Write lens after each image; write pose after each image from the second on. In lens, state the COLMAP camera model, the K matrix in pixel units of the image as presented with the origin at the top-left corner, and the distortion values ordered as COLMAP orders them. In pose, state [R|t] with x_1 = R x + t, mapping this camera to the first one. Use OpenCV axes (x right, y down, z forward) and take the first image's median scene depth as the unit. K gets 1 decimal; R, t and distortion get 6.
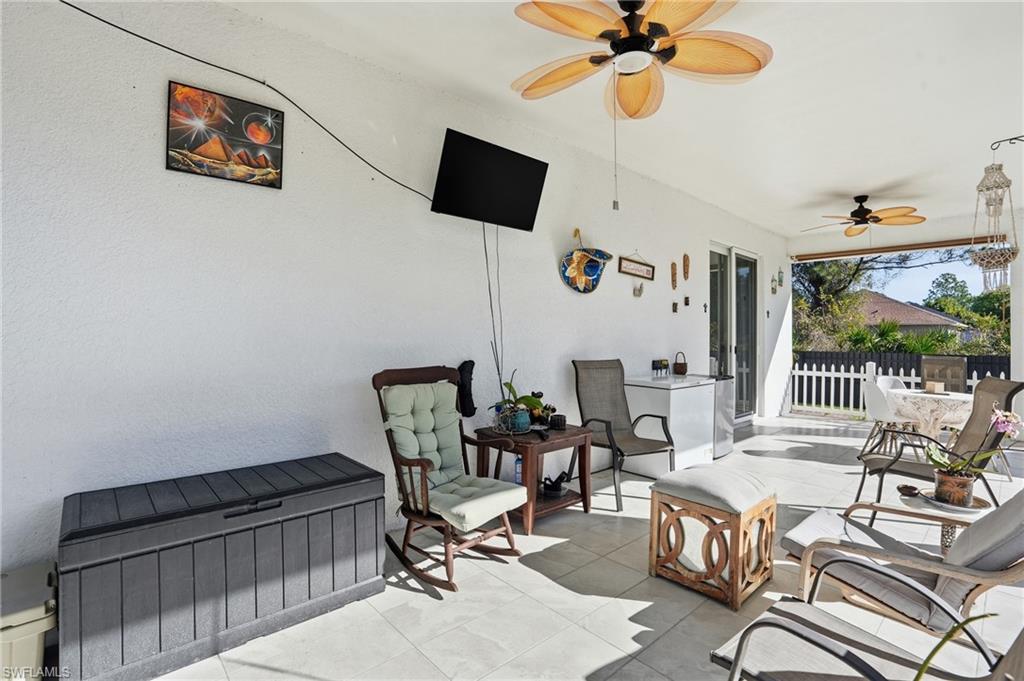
lens RADIAL K [[477.6, 0, 517.3], [0, 477.6, 334.1], [0, 0, 1]] dist [-0.064148, 0.022364]
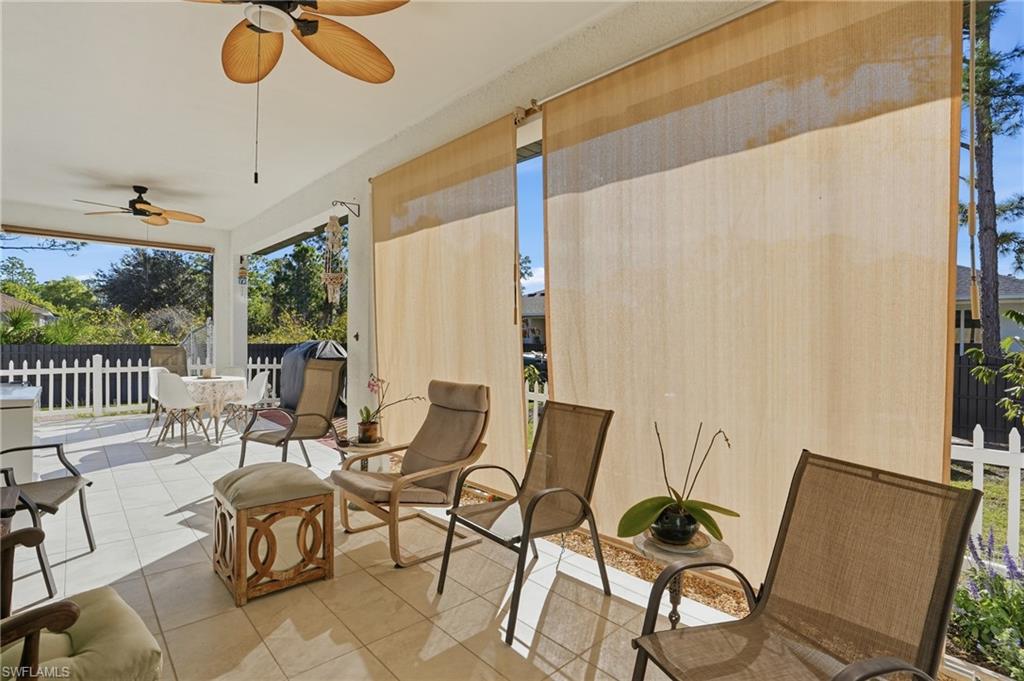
lens RADIAL K [[477.6, 0, 505.0], [0, 477.6, 340.0], [0, 0, 1]] dist [-0.064148, 0.022364]
pose [[-0.010808, -0.020967, 0.999722, -0.244103], [-0.016538, 0.999647, 0.020786, -0.004848], [-0.999805, -0.016309, -0.011151, 0.220578]]
